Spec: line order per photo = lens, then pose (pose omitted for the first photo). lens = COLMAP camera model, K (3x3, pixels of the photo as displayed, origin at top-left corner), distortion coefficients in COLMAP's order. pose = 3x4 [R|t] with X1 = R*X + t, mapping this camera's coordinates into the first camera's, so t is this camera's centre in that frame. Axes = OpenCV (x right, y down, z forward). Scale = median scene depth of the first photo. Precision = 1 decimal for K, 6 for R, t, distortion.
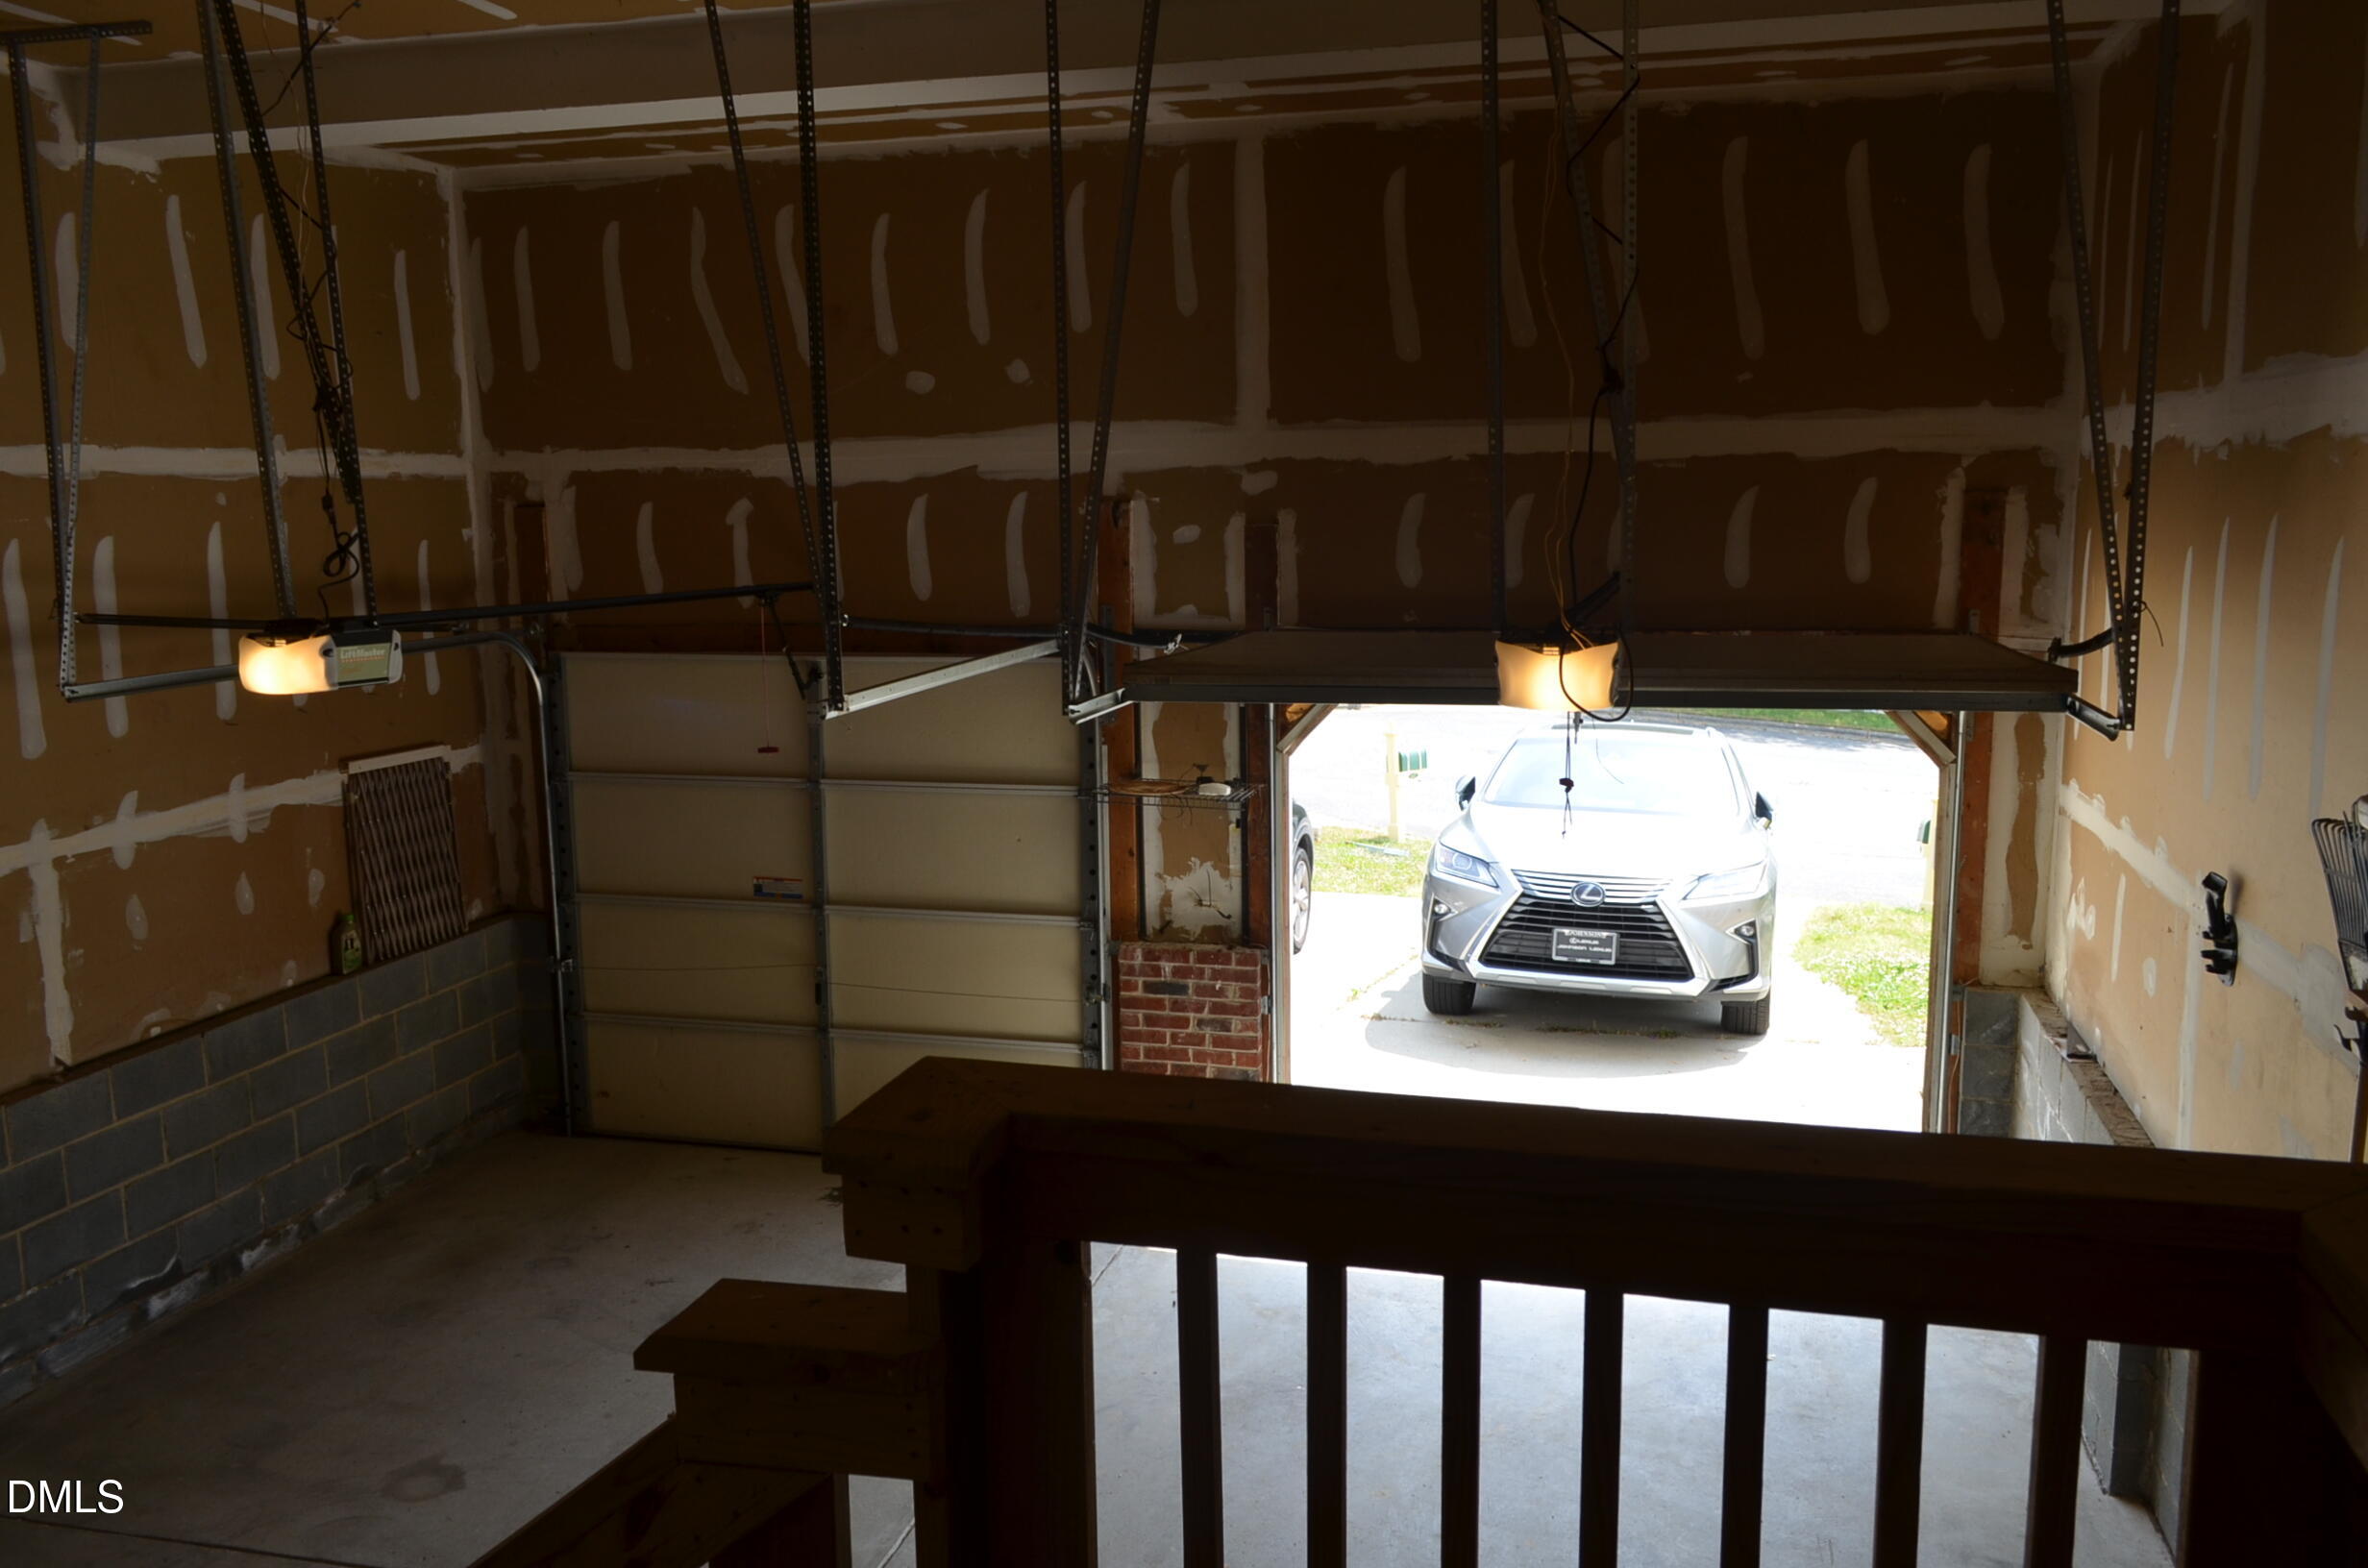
lens RADIAL K [[1882.8, 0, 1197.9], [0, 1882.8, 797.4], [0, 0, 1]] dist [-0.019679, 0.018920]
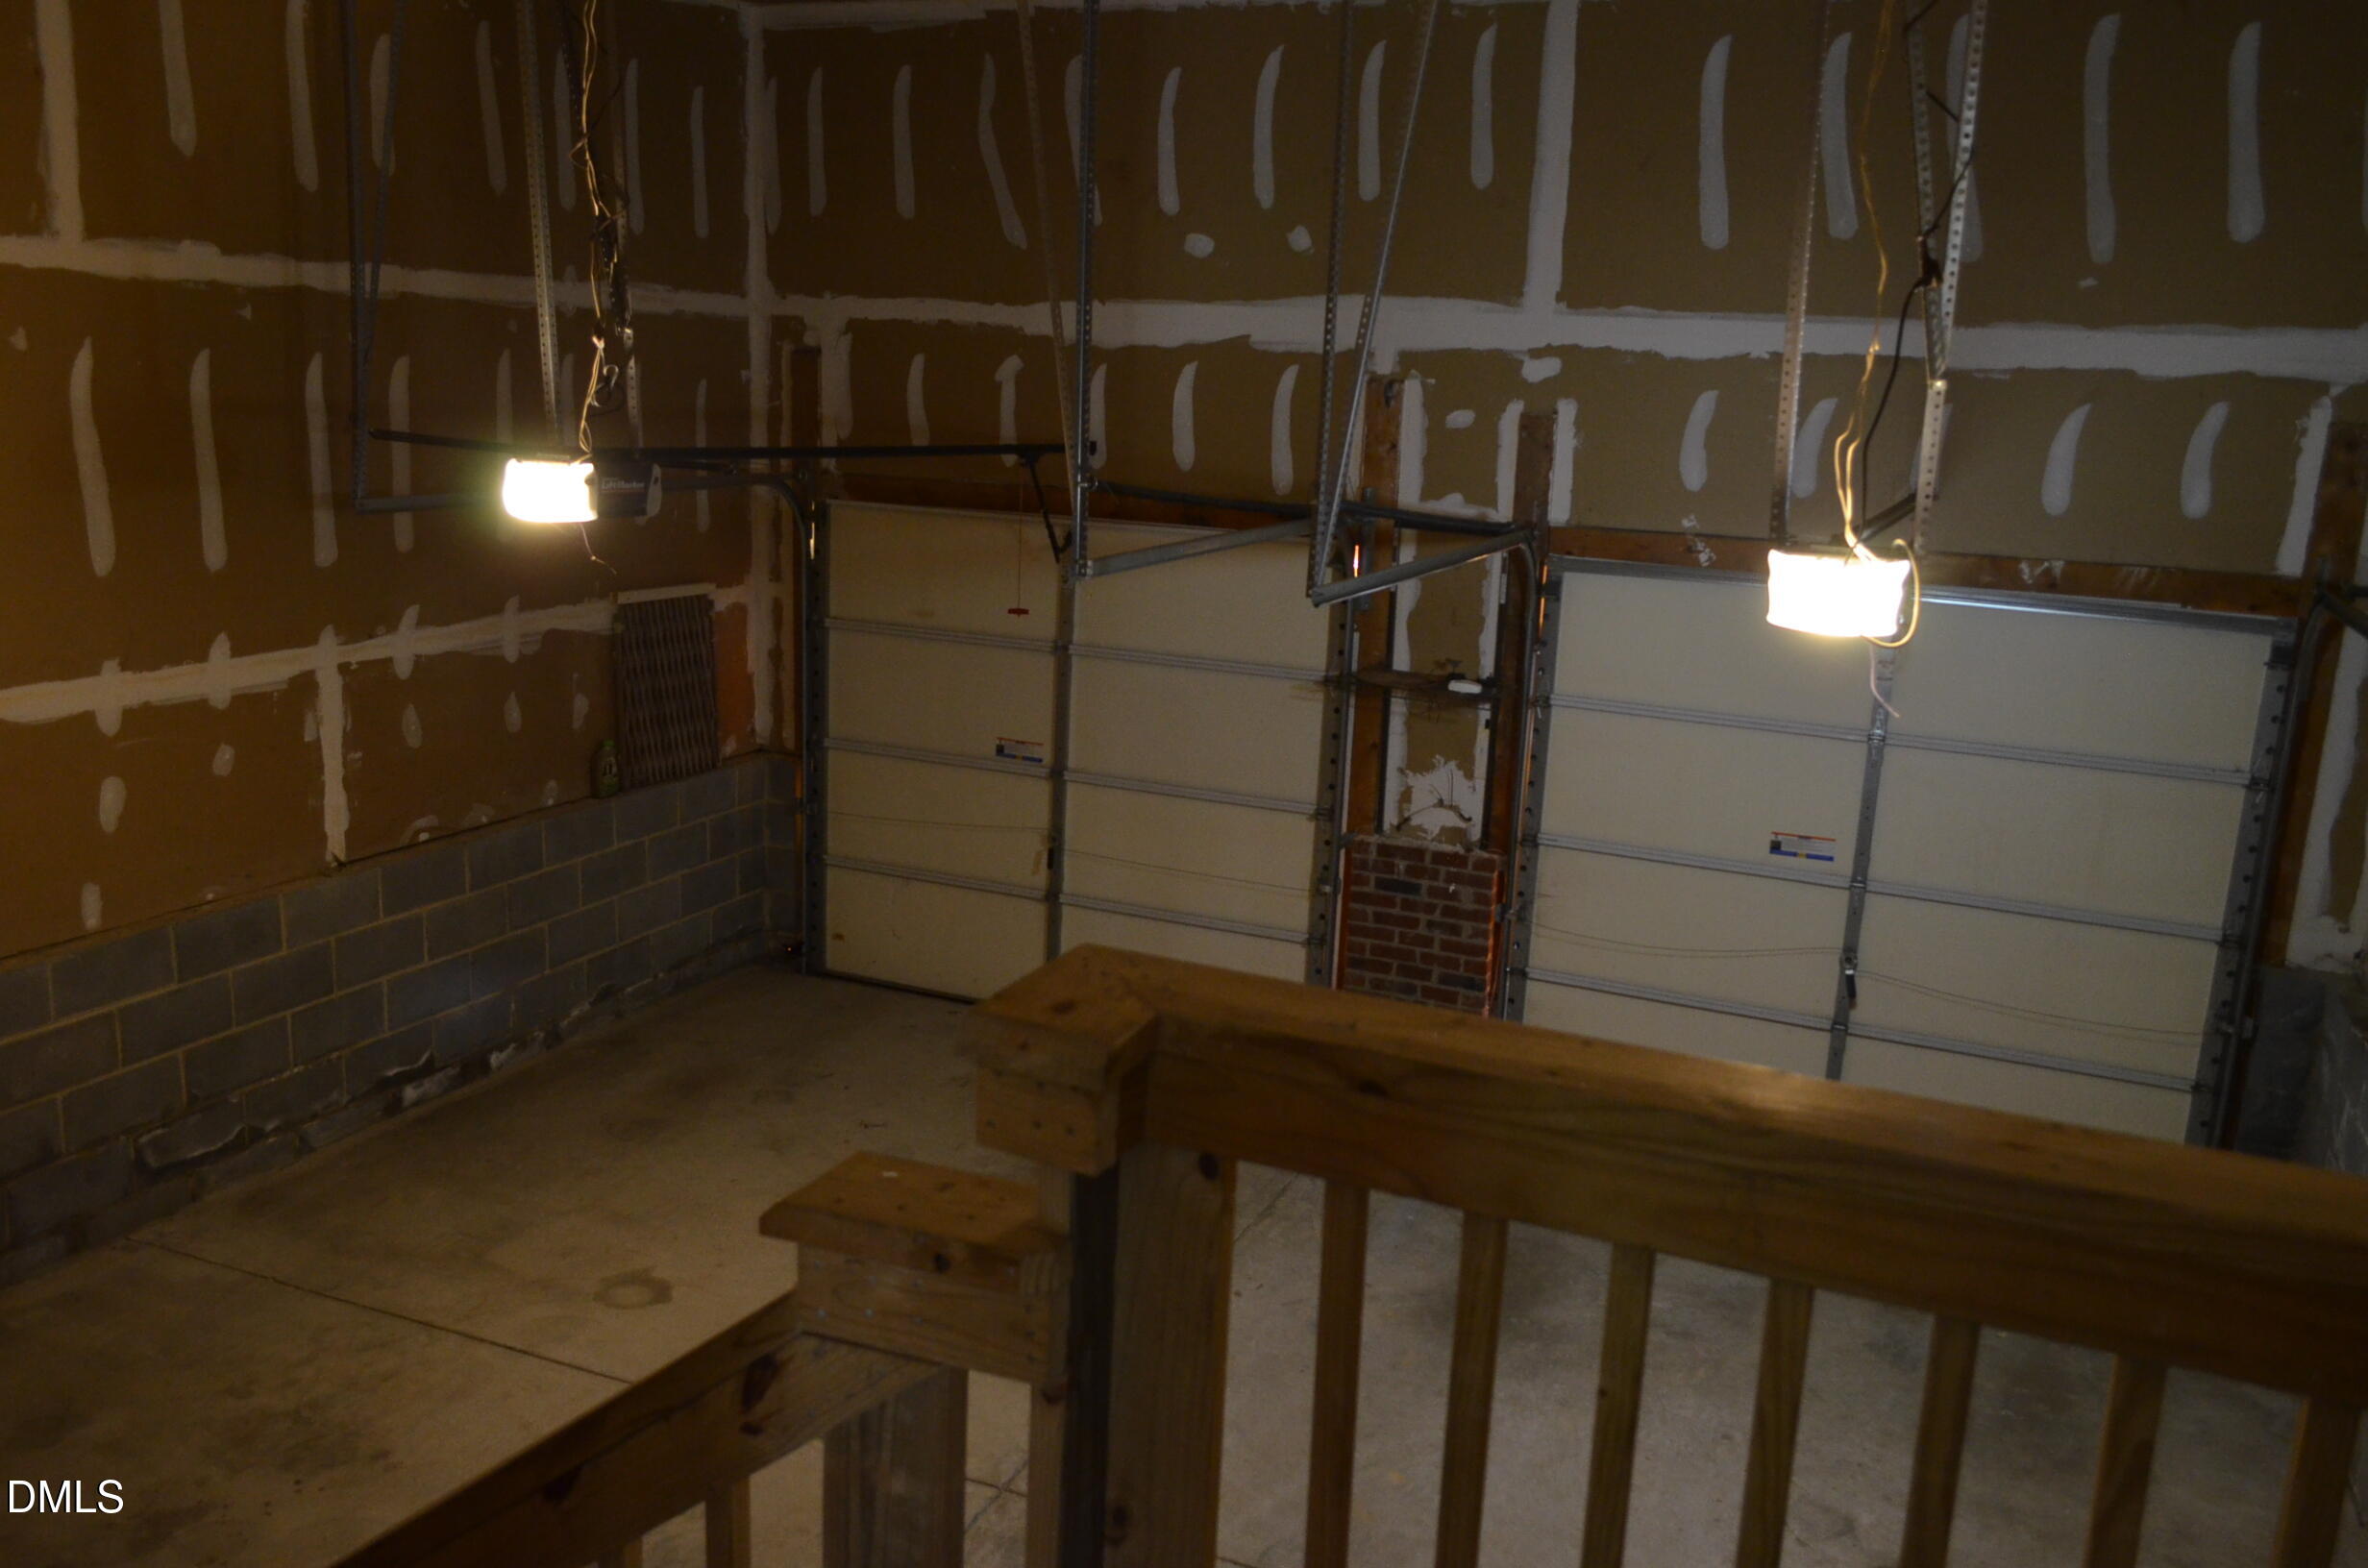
lens RADIAL K [[1882.8, 0, 1197.8], [0, 1882.8, 799.1], [0, 0, 1]] dist [-0.019679, 0.018920]
pose [[0.986667, 0.088807, -0.136388, 0.010219], [-0.080217, 0.994507, 0.067244, -0.001024], [0.141610, -0.055407, 0.988371, 0.022589]]
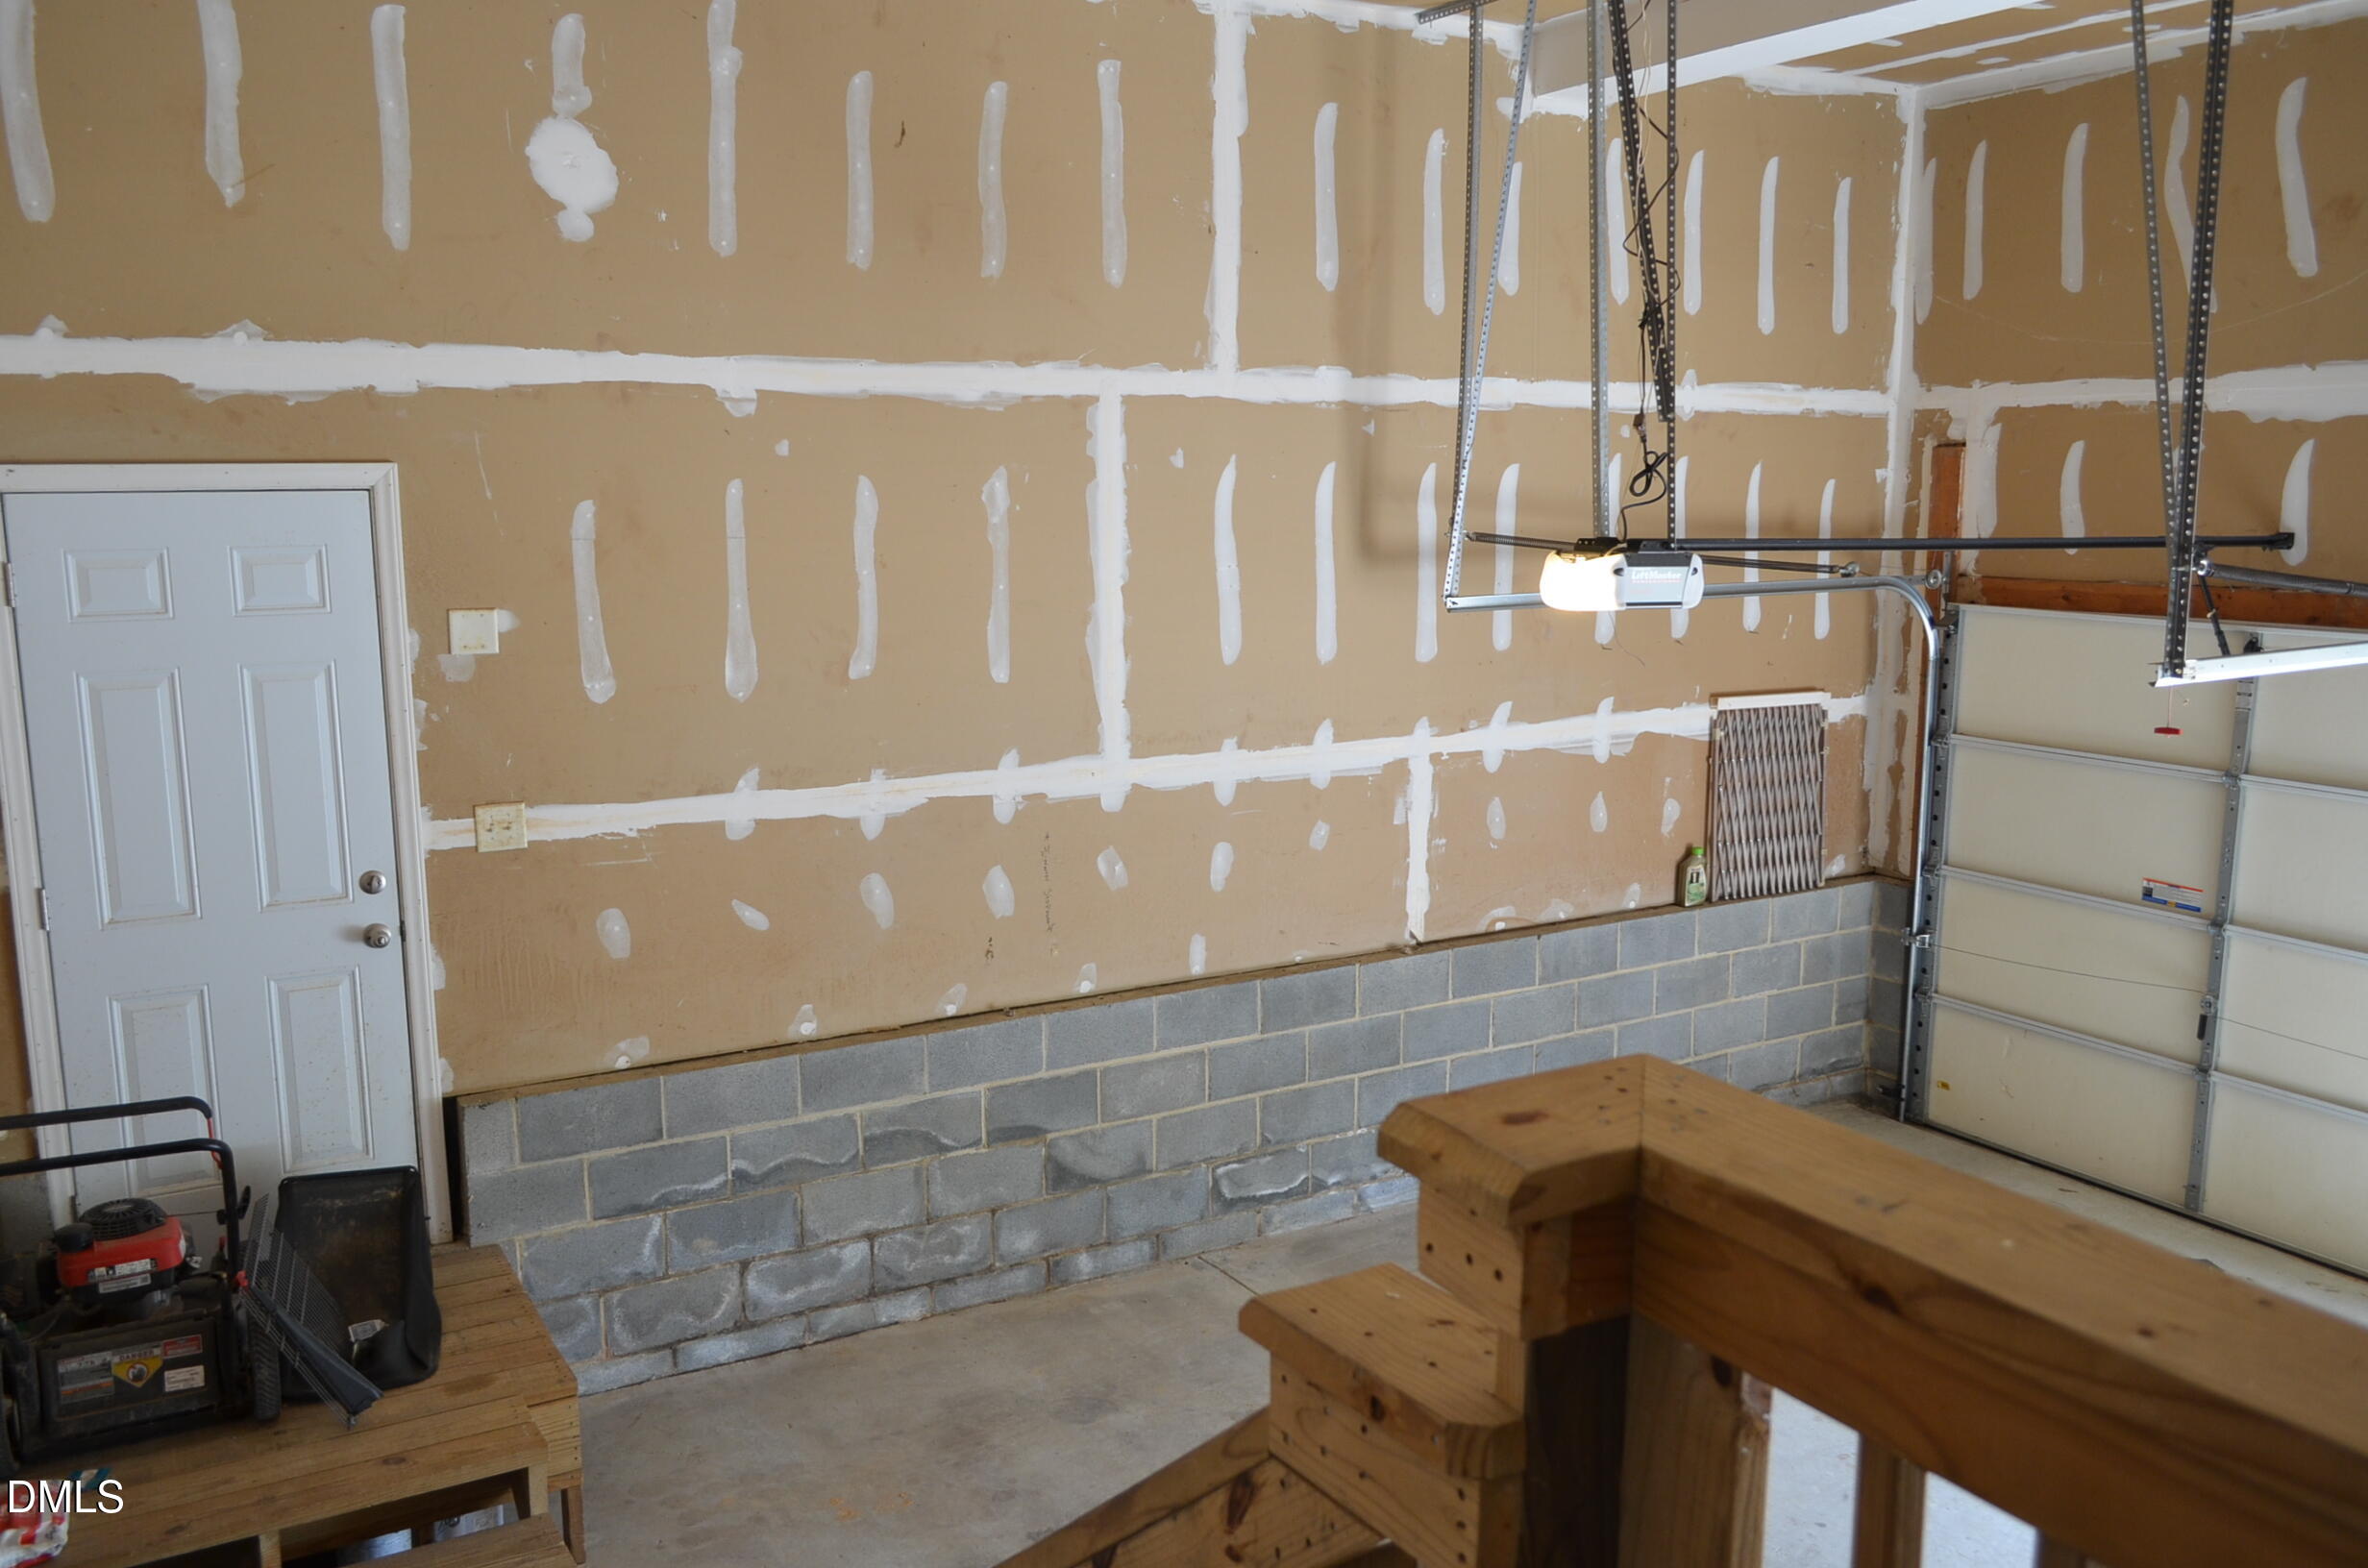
lens RADIAL K [[1882.8, 0, 1229.3], [0, 1882.8, 806.8], [0, 0, 1]] dist [-0.019679, 0.018920]
pose [[0.705303, 0.131912, -0.696525, 0.067982], [-0.119665, 0.990589, 0.066431, 0.003252], [0.698733, 0.036496, 0.714451, 0.099415]]
